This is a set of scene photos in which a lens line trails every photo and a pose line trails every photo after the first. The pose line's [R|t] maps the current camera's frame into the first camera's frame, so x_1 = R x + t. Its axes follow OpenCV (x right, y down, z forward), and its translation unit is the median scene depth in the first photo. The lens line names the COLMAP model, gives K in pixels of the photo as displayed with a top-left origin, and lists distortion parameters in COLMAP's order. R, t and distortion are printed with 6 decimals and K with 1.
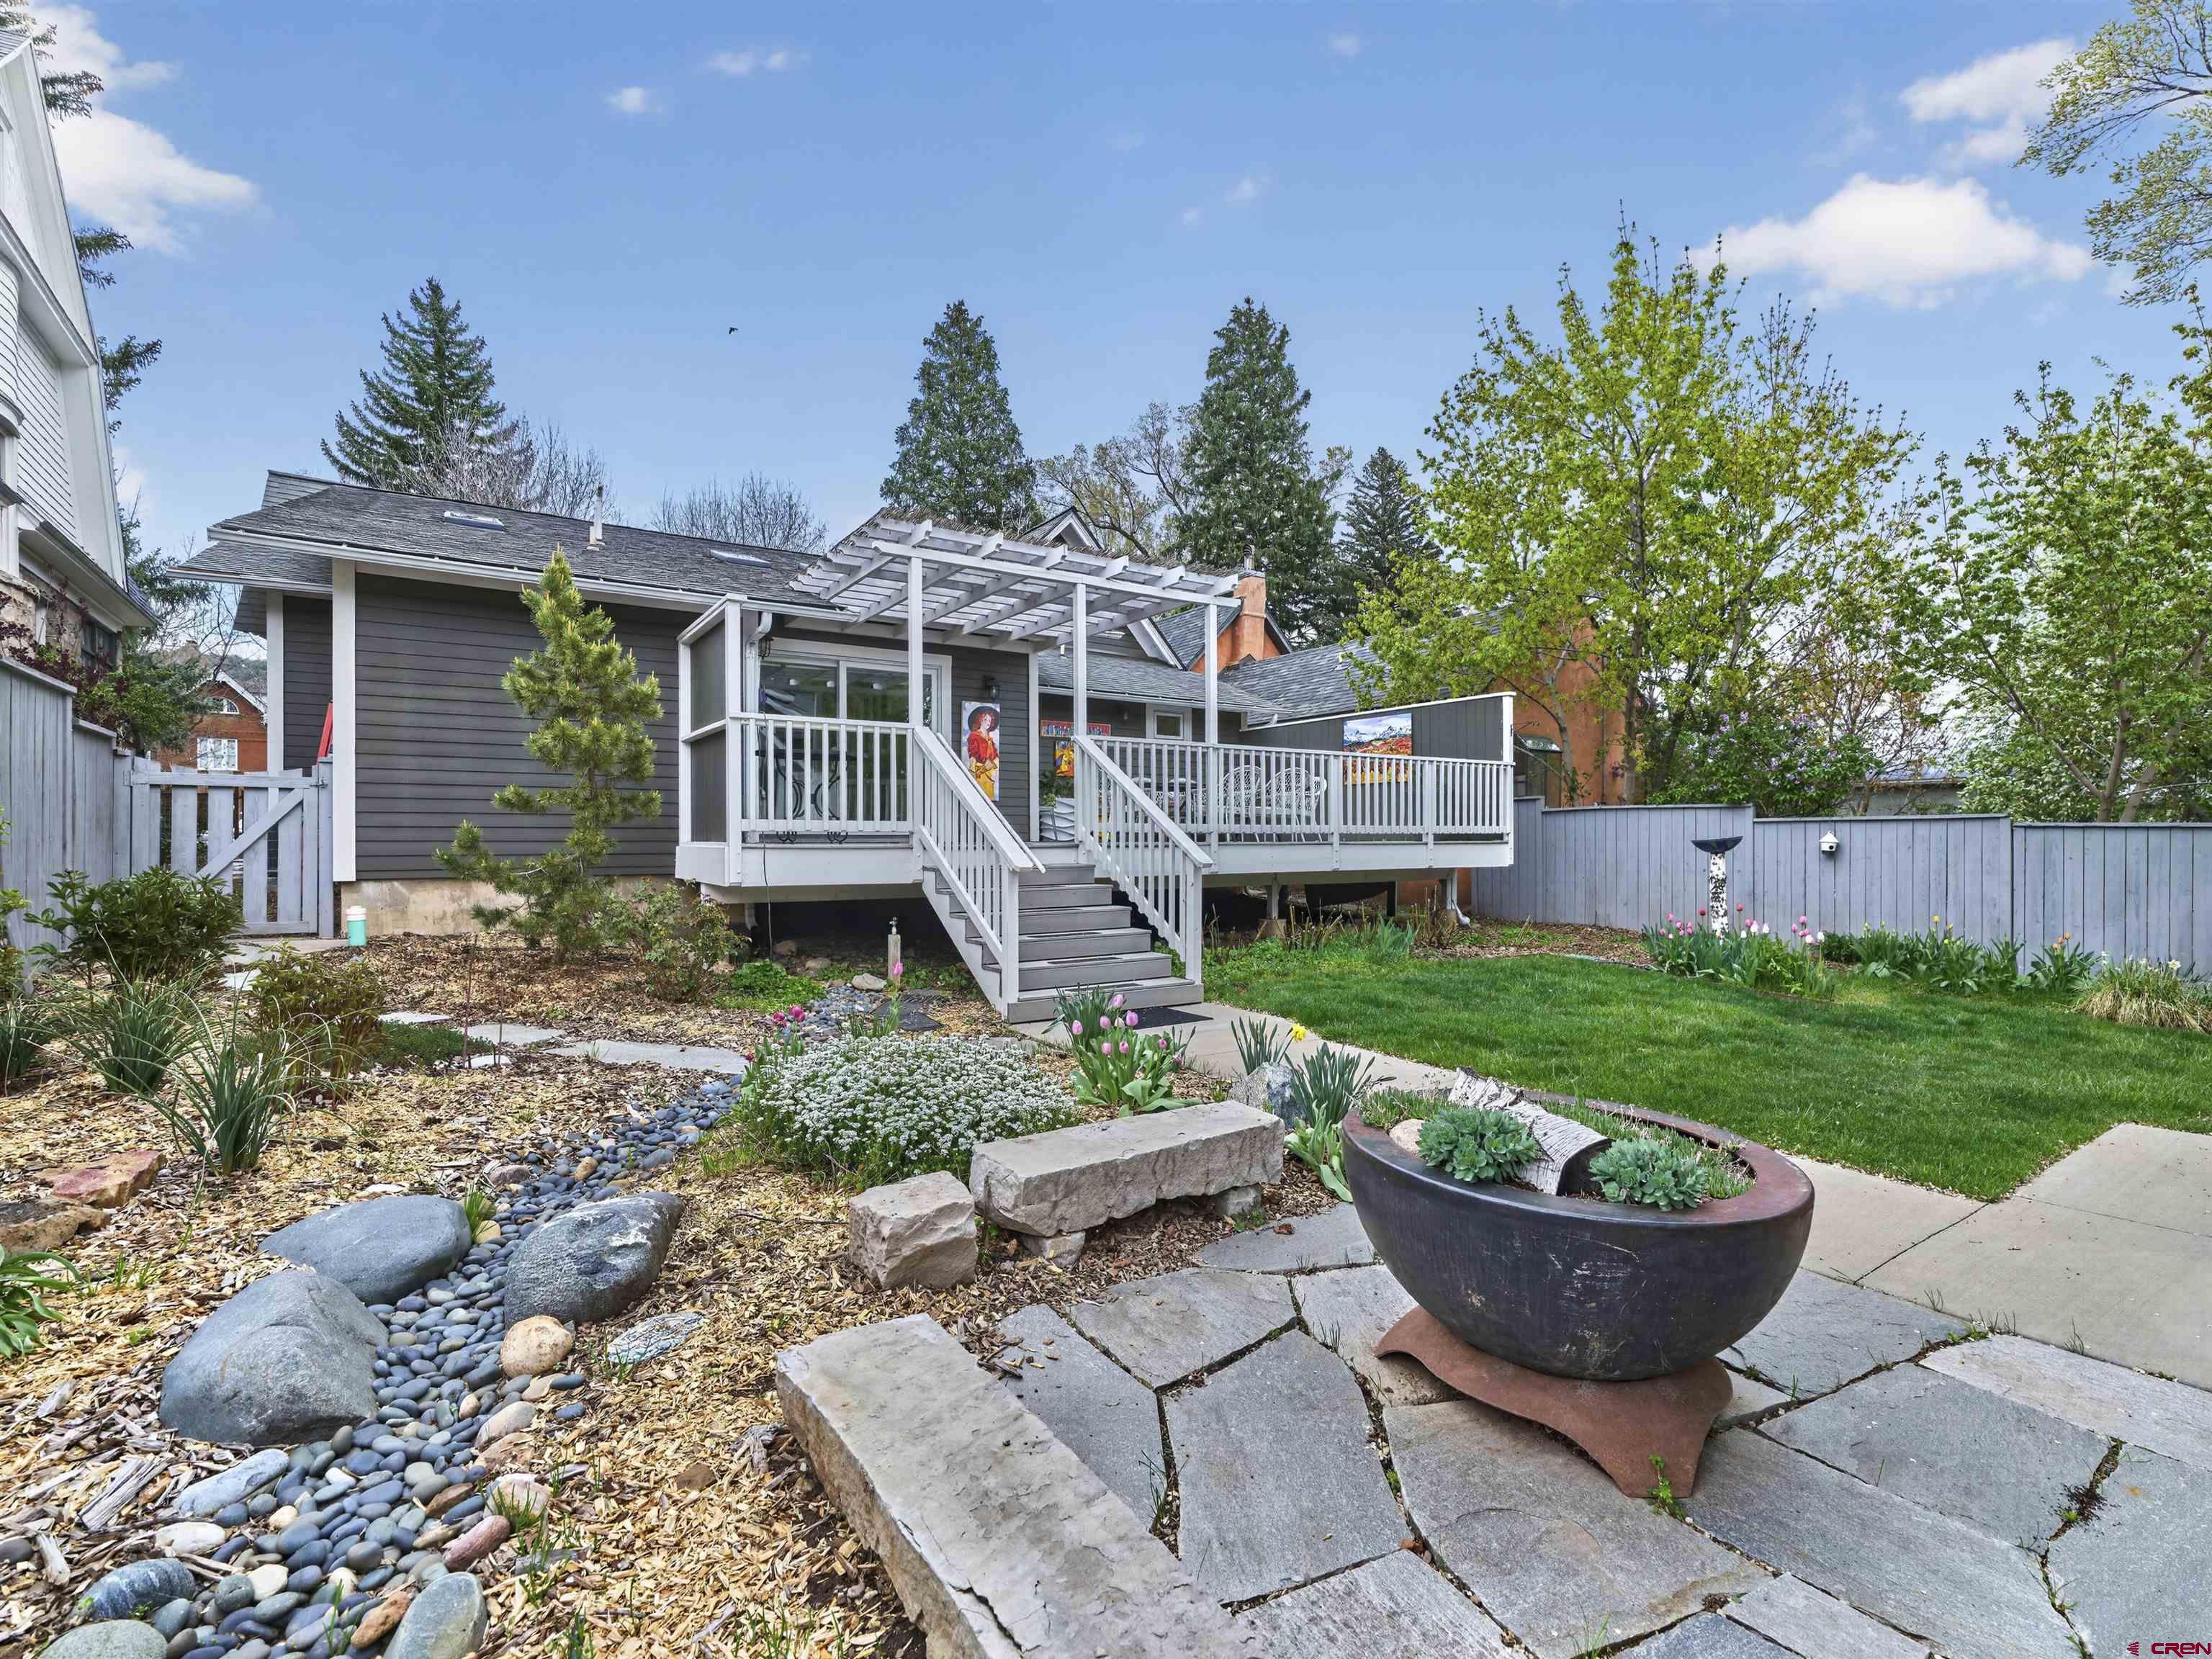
lens RADIAL K [[1013.9, 0, 1097.4], [0, 1013.9, 850.8], [0, 0, 1]] dist [0.003913, 0.001234]
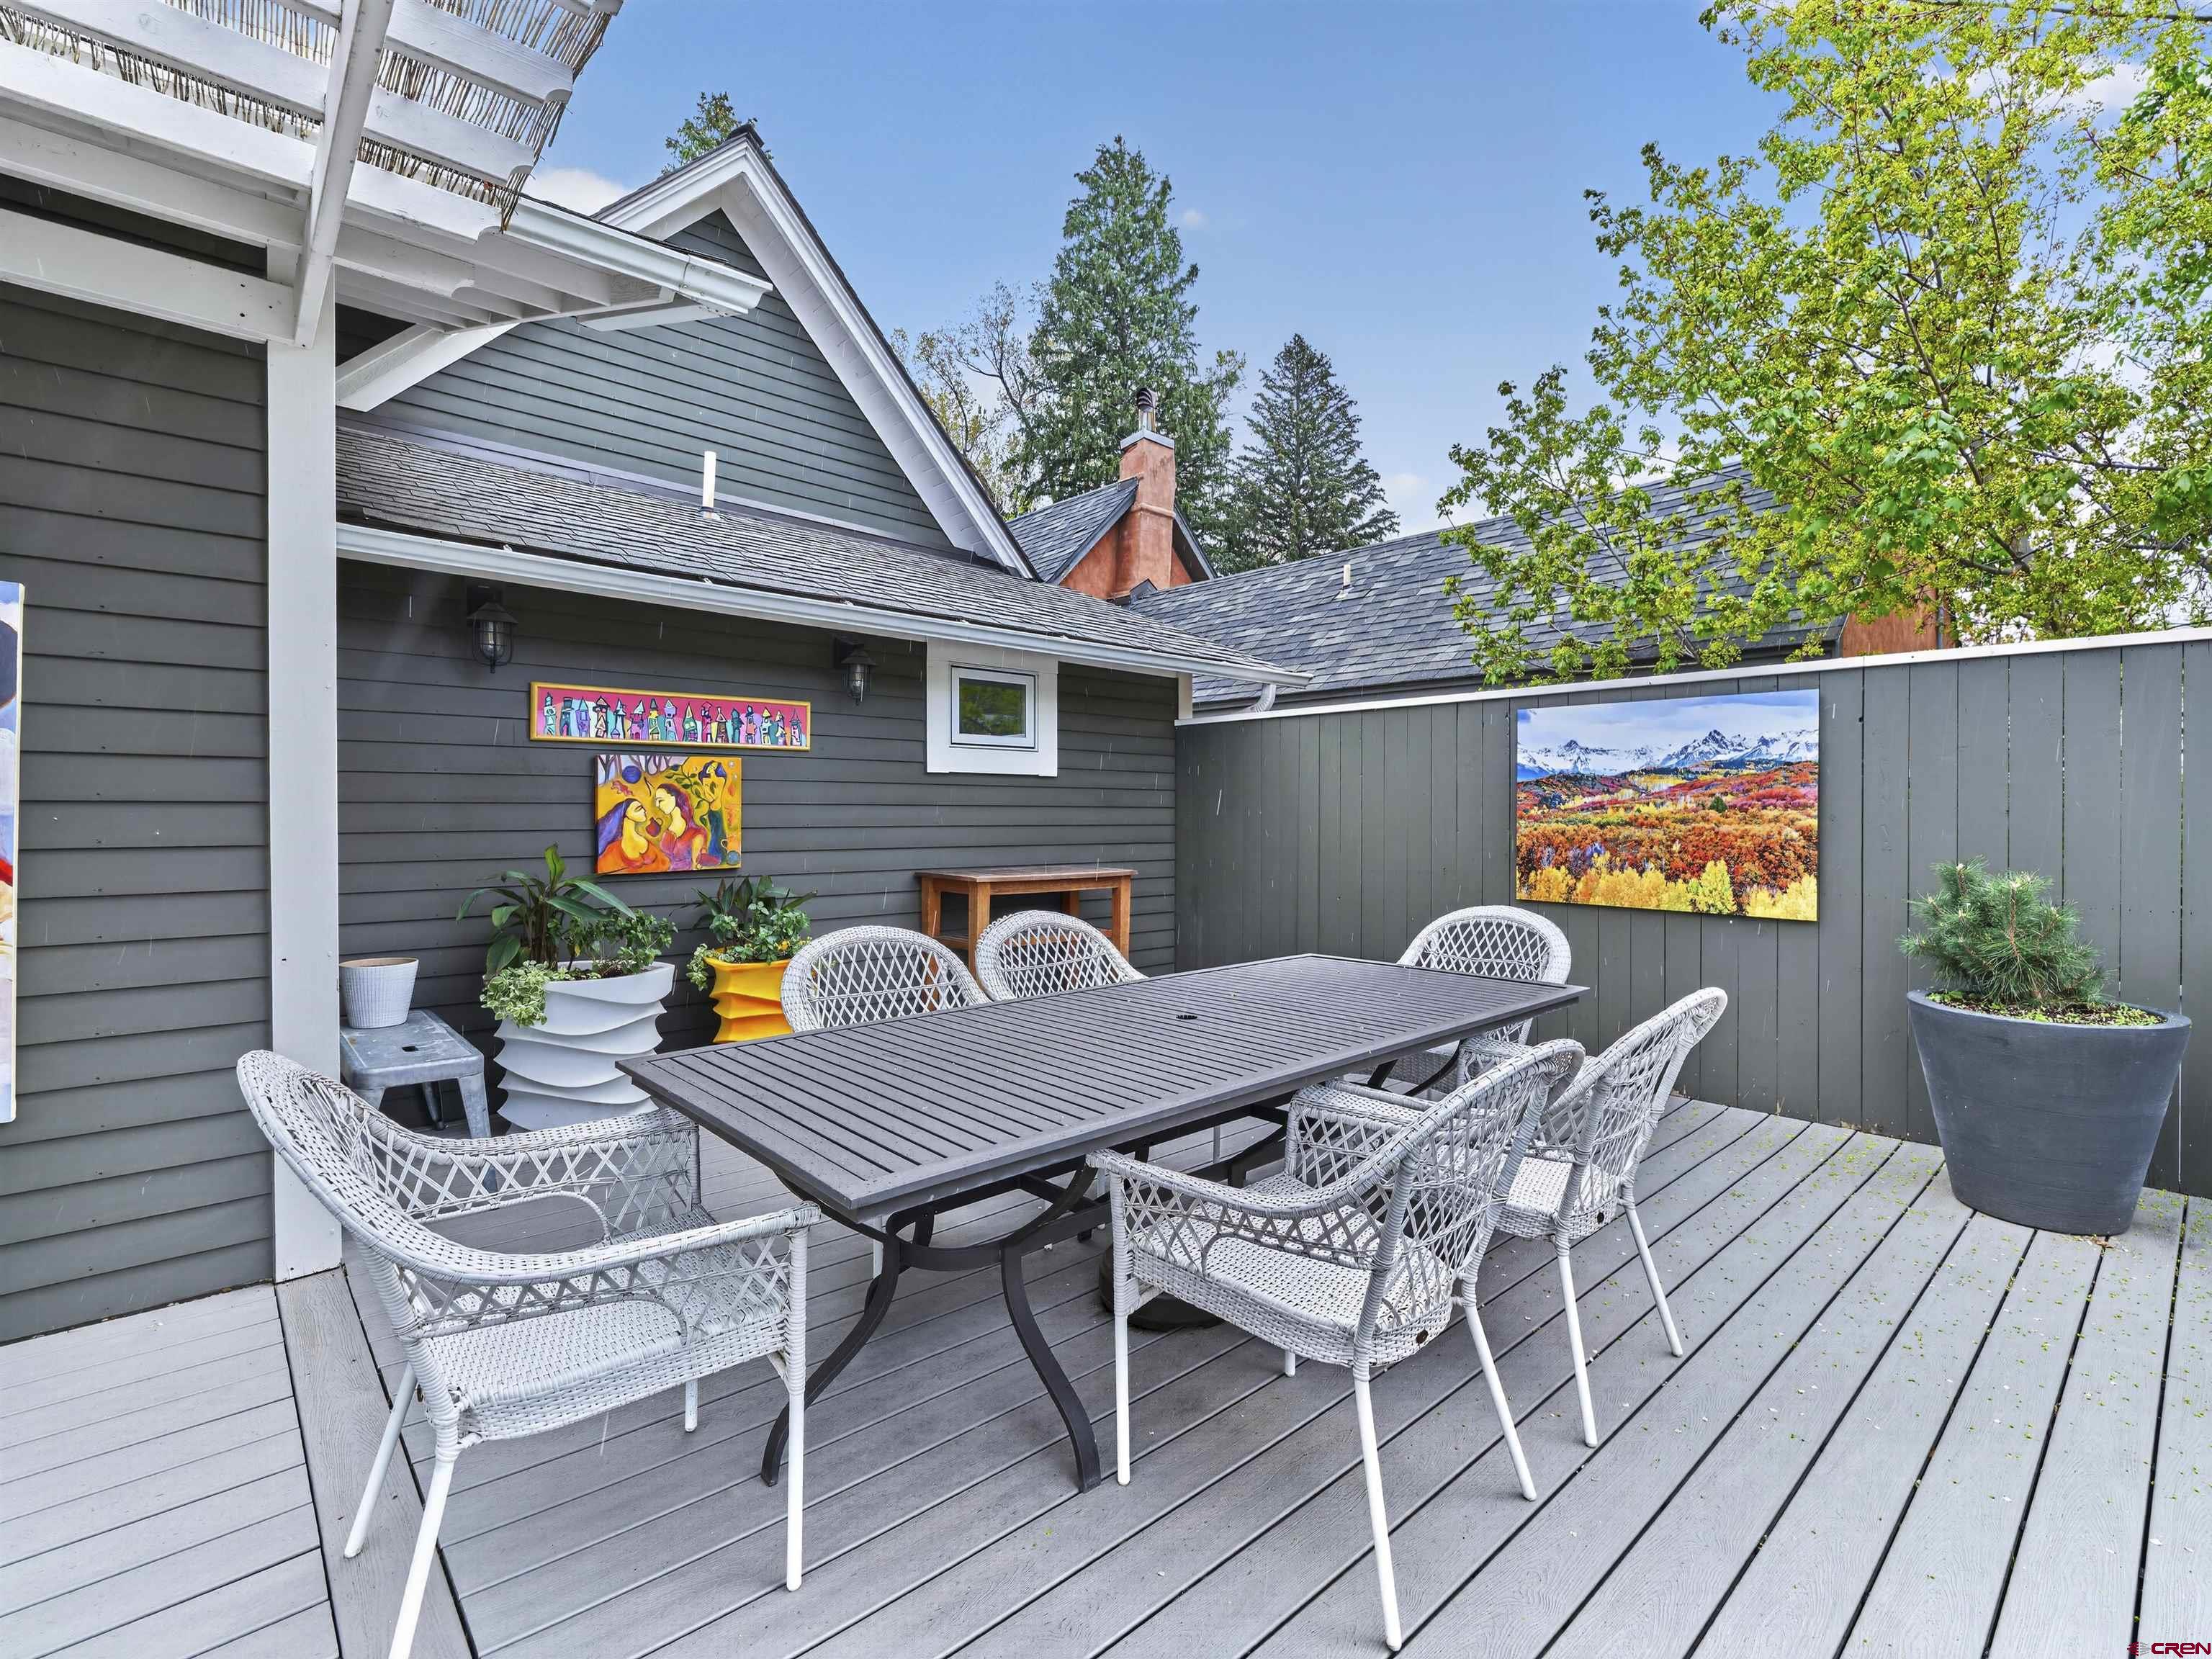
lens RADIAL K [[1013.9, 0, 1104.1], [0, 1013.9, 838.5], [0, 0, 1]] dist [0.003913, 0.001234]
pose [[0.987196, 0.006745, 0.159371, 0.020328], [-0.009219, 0.999848, 0.014787, -0.032201], [-0.159247, -0.016067, 0.987108, 0.248726]]
